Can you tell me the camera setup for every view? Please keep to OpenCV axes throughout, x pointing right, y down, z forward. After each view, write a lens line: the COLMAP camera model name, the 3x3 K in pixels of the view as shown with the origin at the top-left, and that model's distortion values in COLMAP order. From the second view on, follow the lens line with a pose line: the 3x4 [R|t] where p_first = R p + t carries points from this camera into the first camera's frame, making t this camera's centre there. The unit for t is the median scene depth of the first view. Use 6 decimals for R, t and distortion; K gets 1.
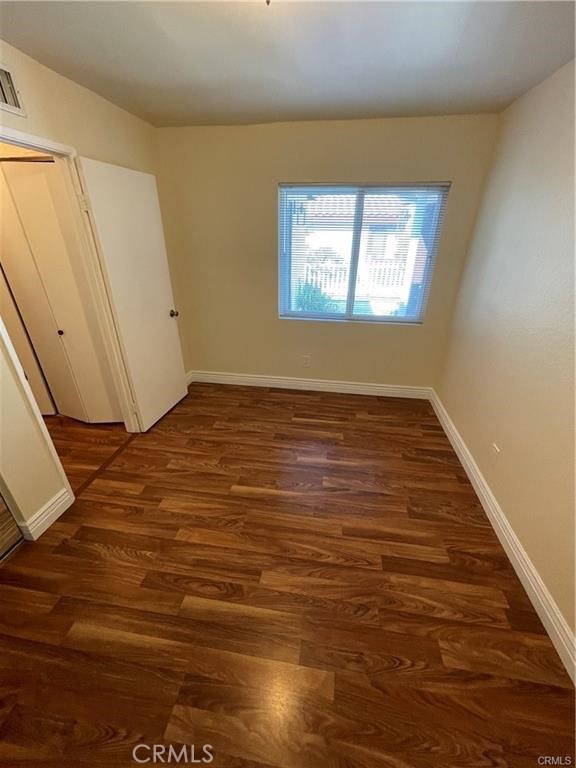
lens RADIAL K [[313.9, 0, 288.0], [0, 313.9, 384.0], [0, 0, 1]] dist [0.001590, 0.000761]
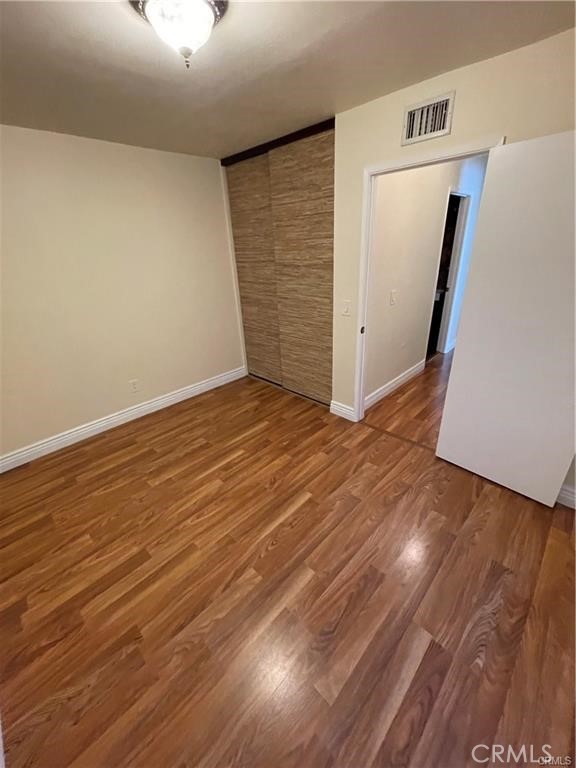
lens RADIAL K [[313.9, 0, 288.0], [0, 313.9, 384.0], [0, 0, 1]] dist [0.001590, 0.000761]
pose [[-0.586356, 0.357802, -0.726749, 0.505709], [-0.318664, 0.722941, 0.613032, -0.559676], [0.744742, 0.591044, -0.309882, 1.147609]]
